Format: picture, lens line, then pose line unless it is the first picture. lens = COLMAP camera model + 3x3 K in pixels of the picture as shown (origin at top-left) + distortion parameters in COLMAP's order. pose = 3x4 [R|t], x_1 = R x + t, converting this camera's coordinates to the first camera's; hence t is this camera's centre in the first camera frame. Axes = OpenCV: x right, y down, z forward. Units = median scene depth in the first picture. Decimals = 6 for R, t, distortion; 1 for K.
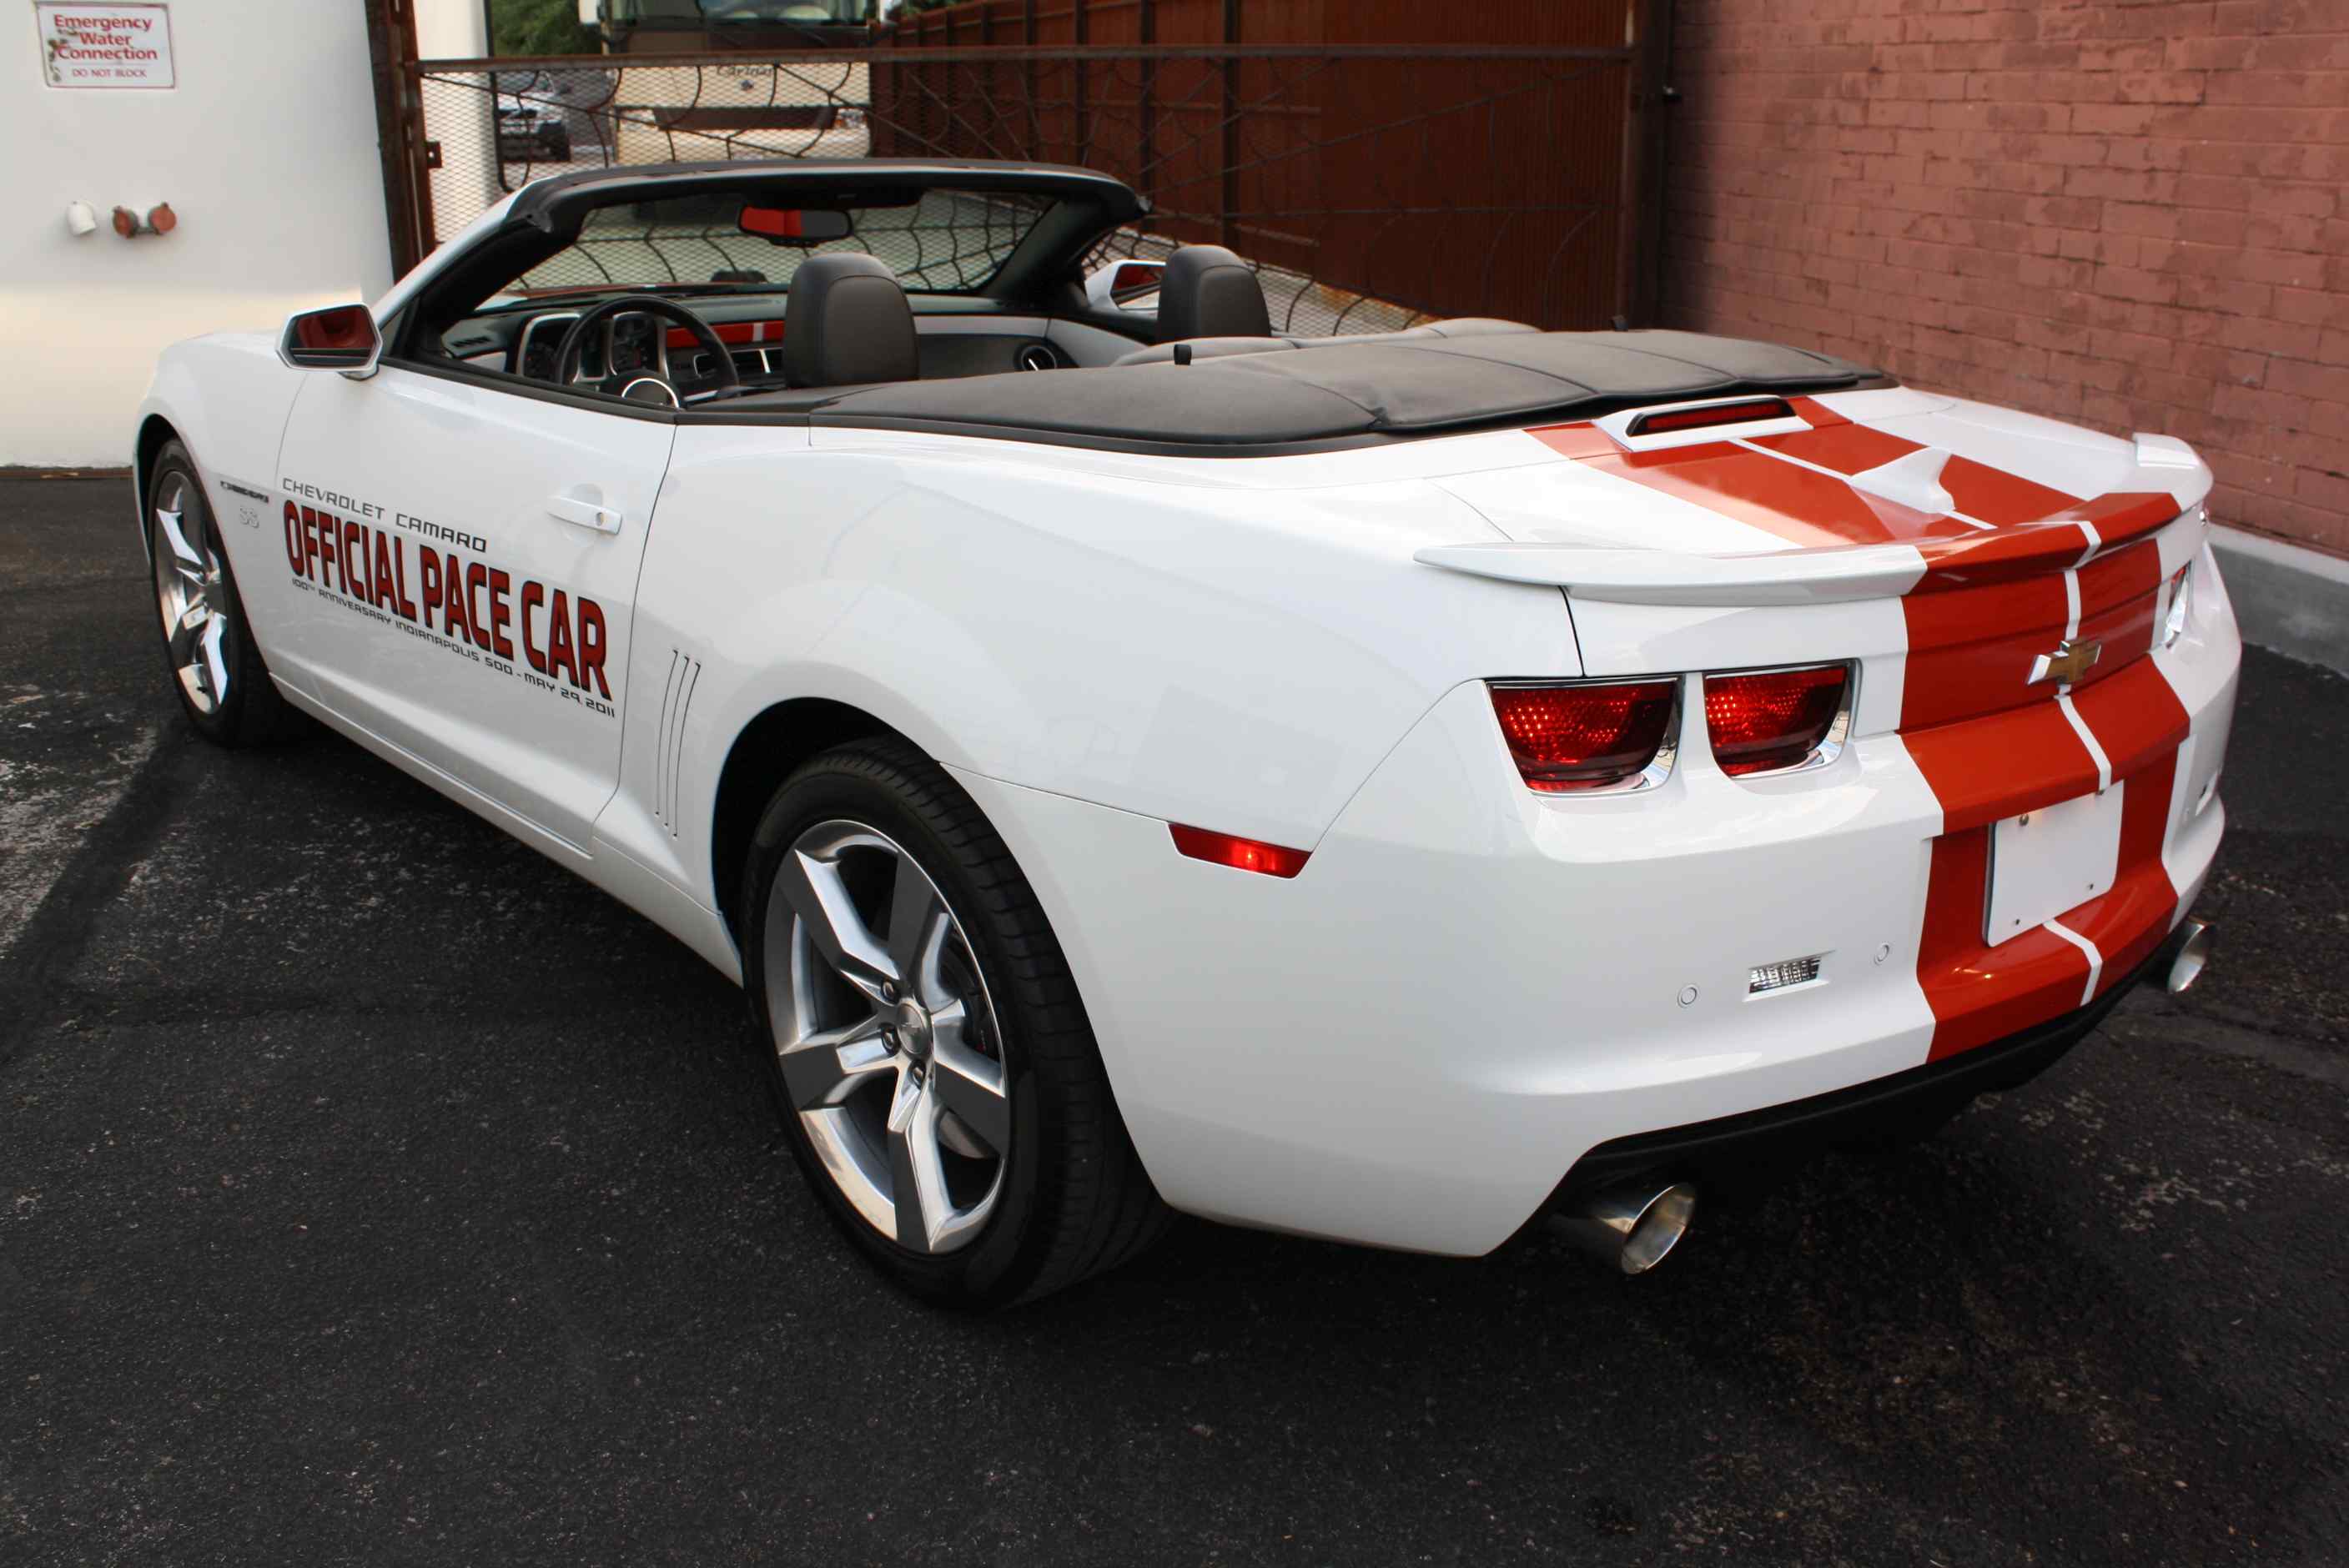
lens RADIAL K [[2113.9, 0, 1187.9], [0, 2113.9, 782.5], [0, 0, 1]] dist [-0.153804, 0.143863]
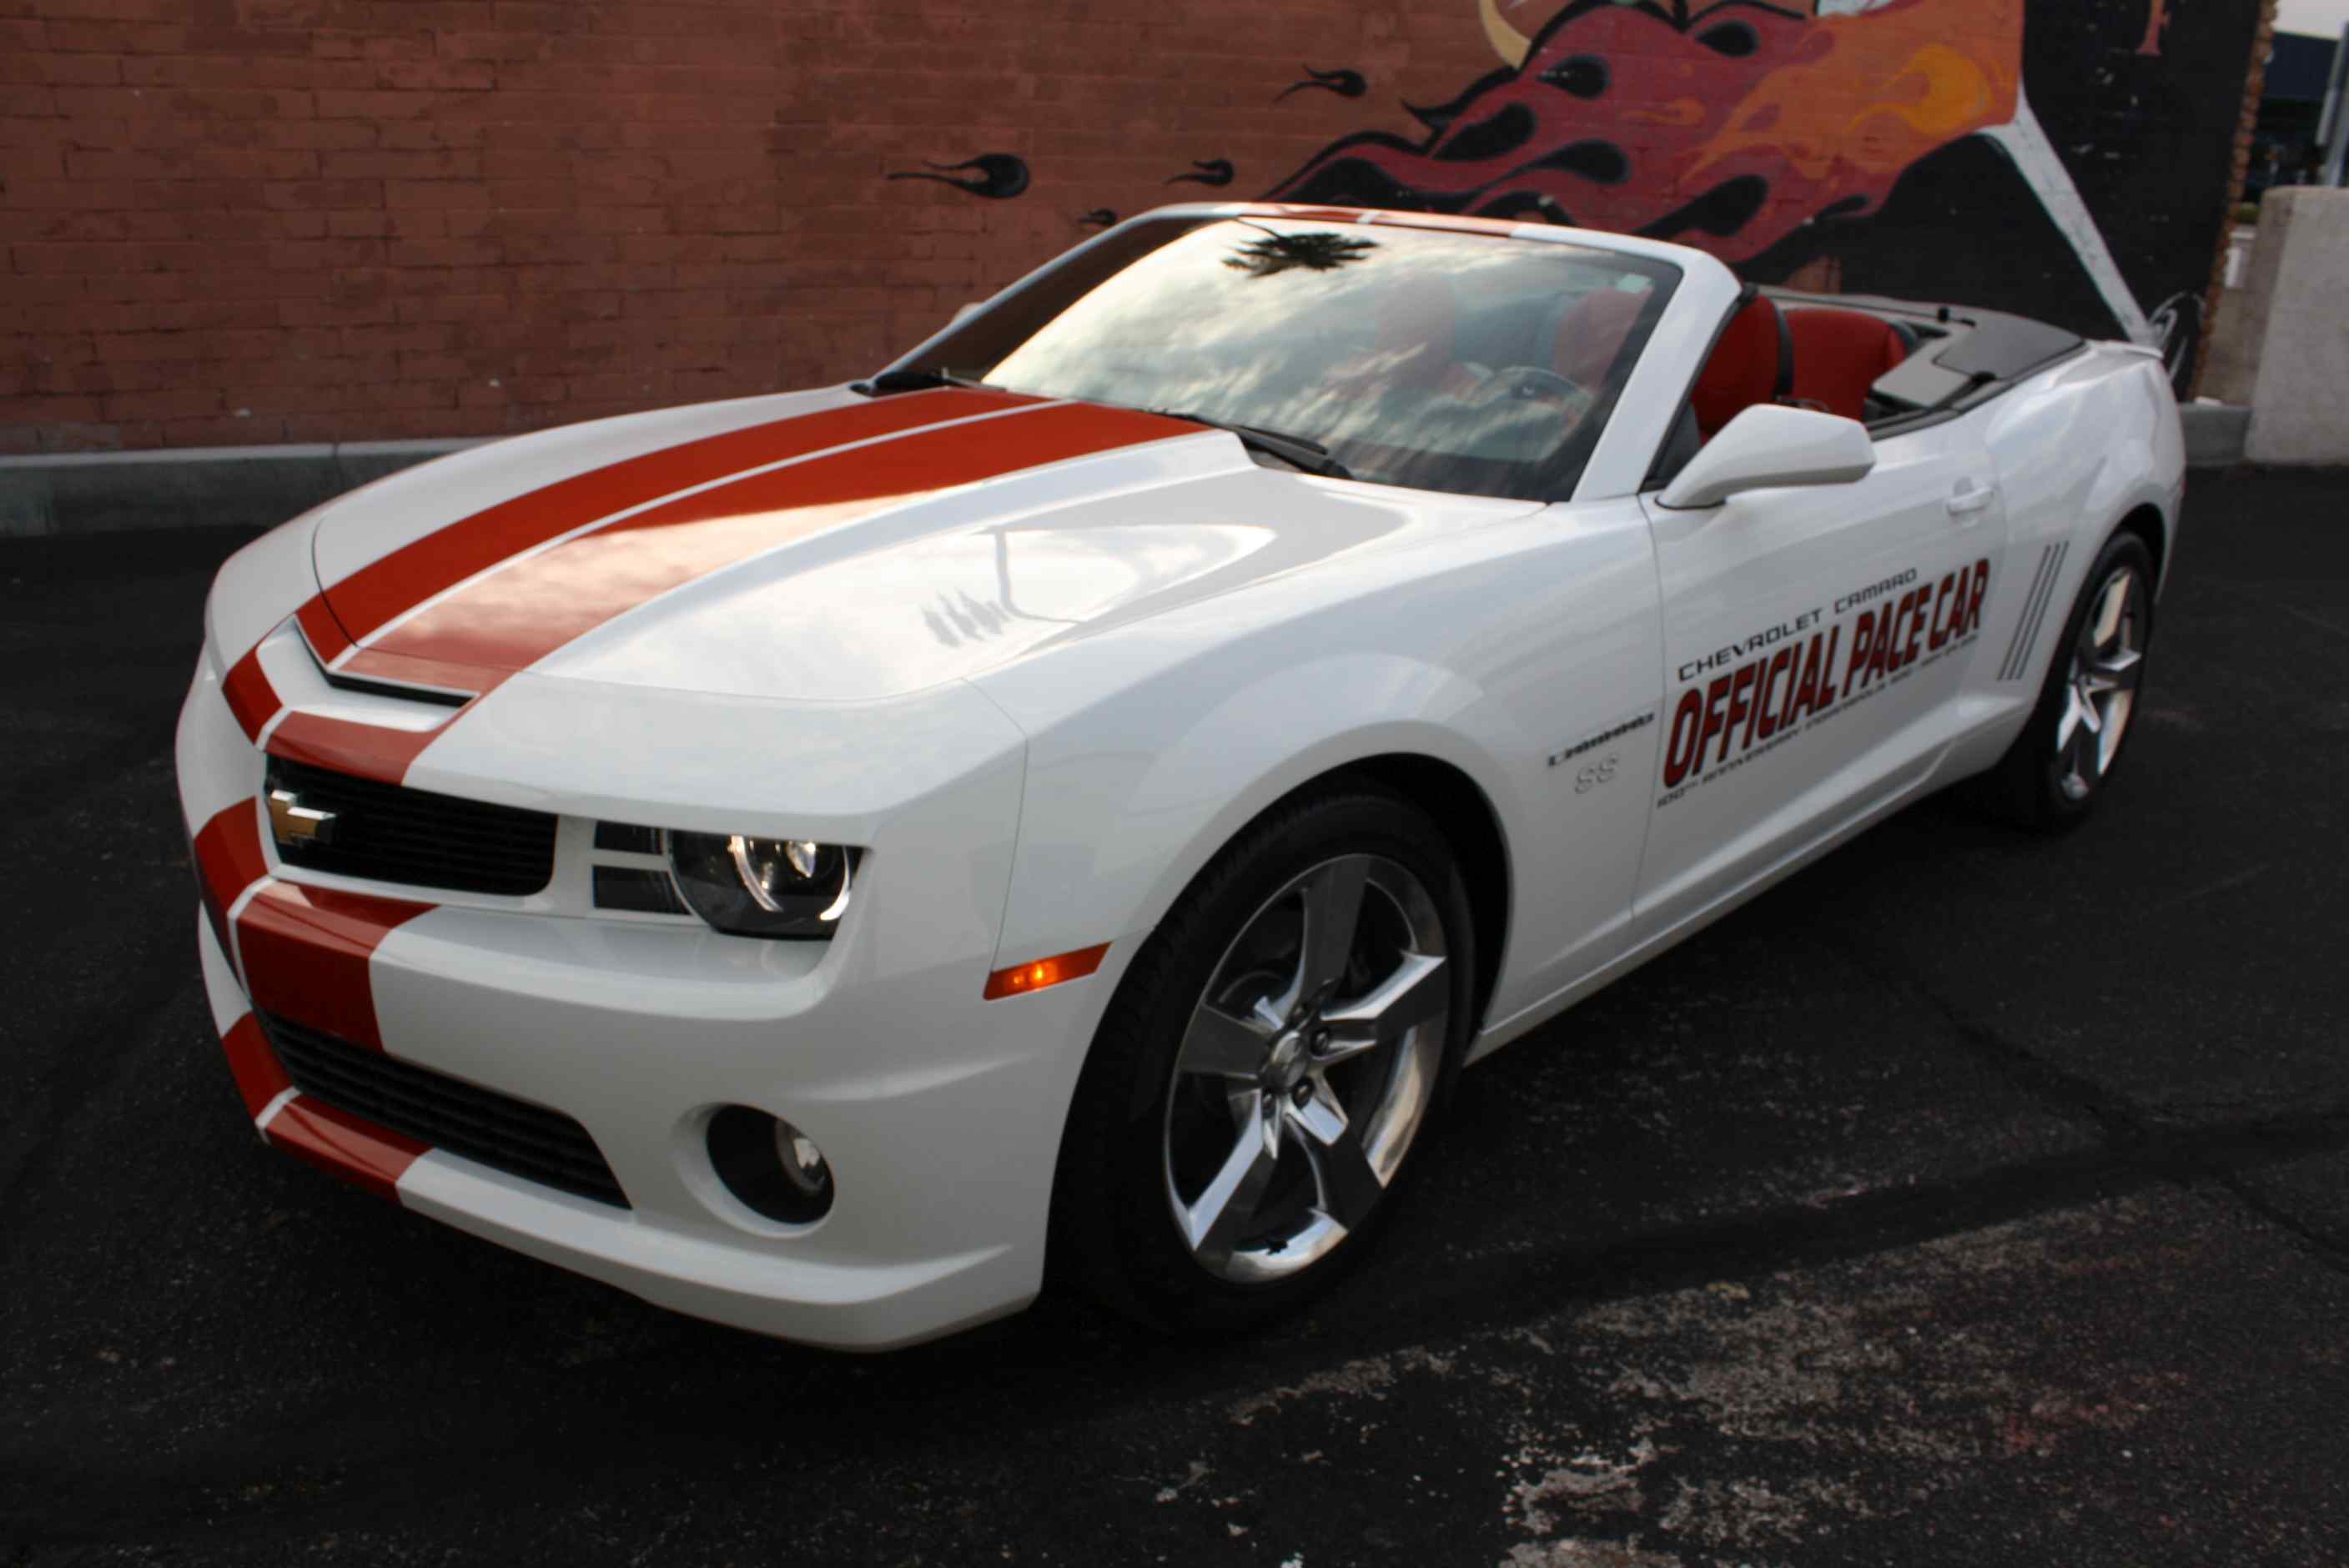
lens RADIAL K [[1958.0, 0, 1177.2], [0, 1958.0, 780.0], [0, 0, 1]] dist [-0.169283, 0.151544]
pose [[-0.105299, -0.338105, 0.935199, -0.720858], [0.277558, 0.893061, 0.354123, -0.270892], [-0.954921, 0.296861, -0.000195, 0.789305]]
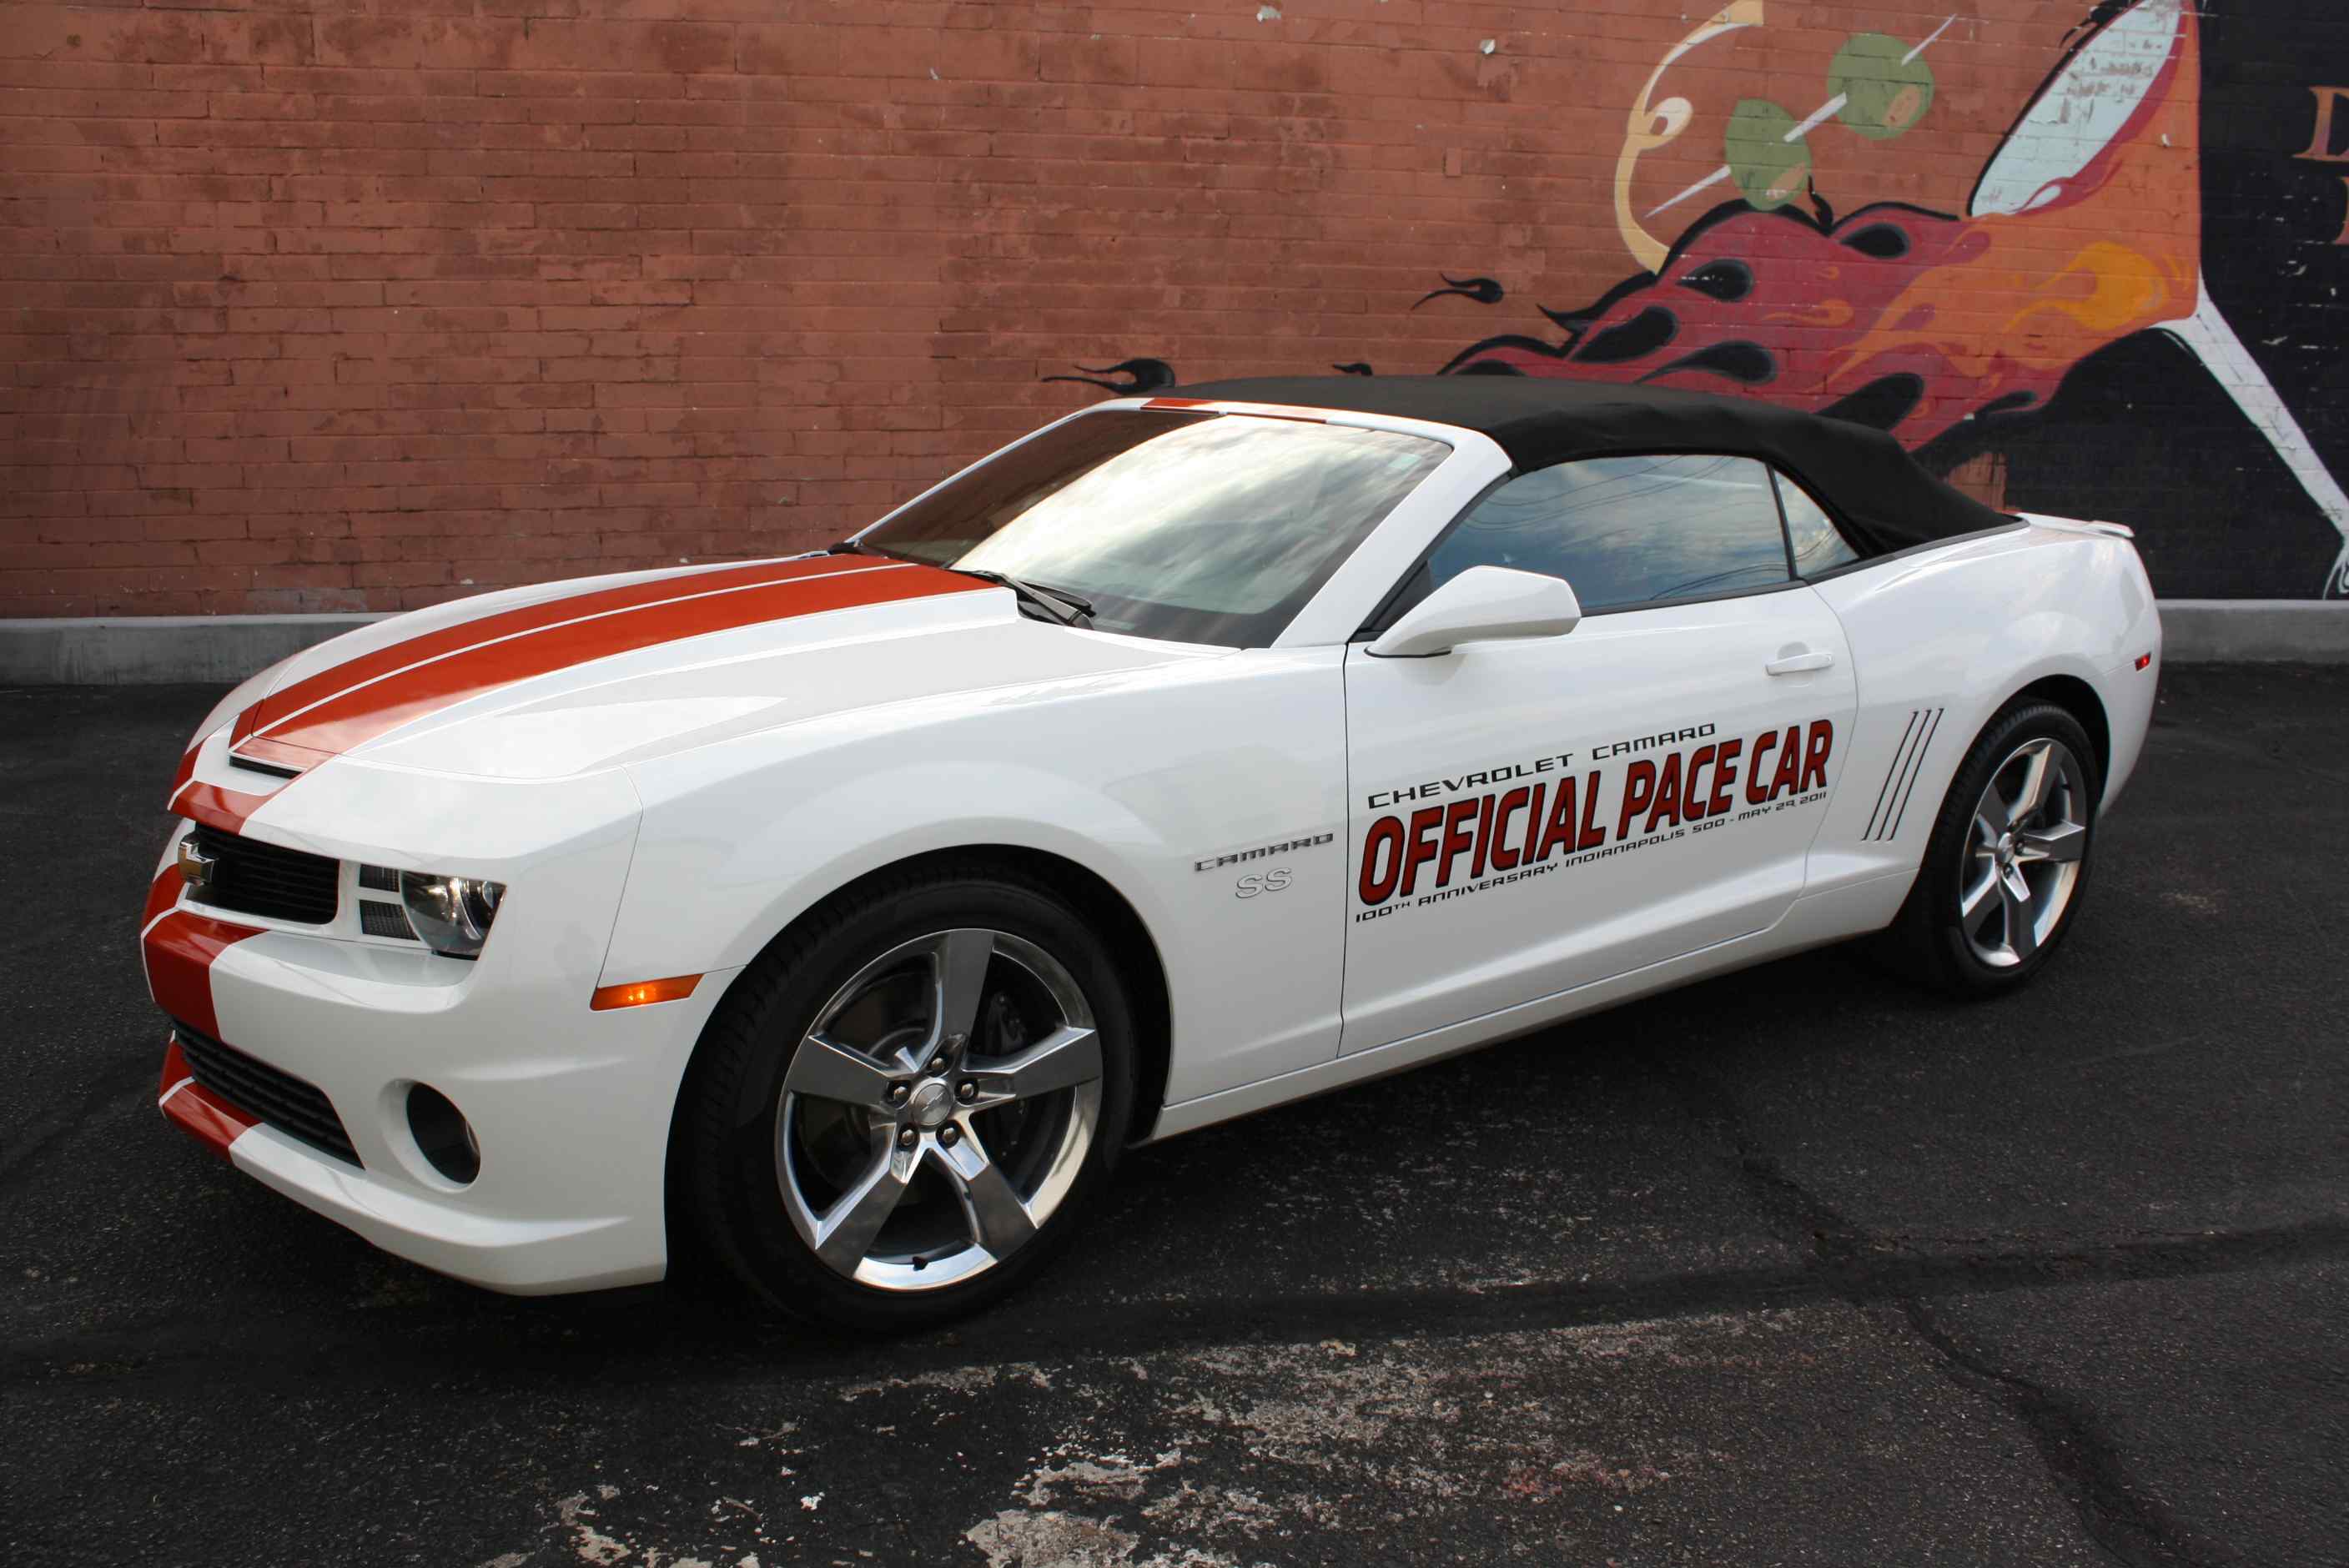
lens RADIAL K [[1965.7, 0, 1174.5], [0, 1965.7, 784.0], [0, 0, 1]] dist [-0.166958, 0.151283]
pose [[0.080112, -0.242801, 0.966762, -0.804520], [0.295026, 0.932200, 0.209673, -0.226093], [-0.952125, 0.268423, 0.146313, 0.637523]]
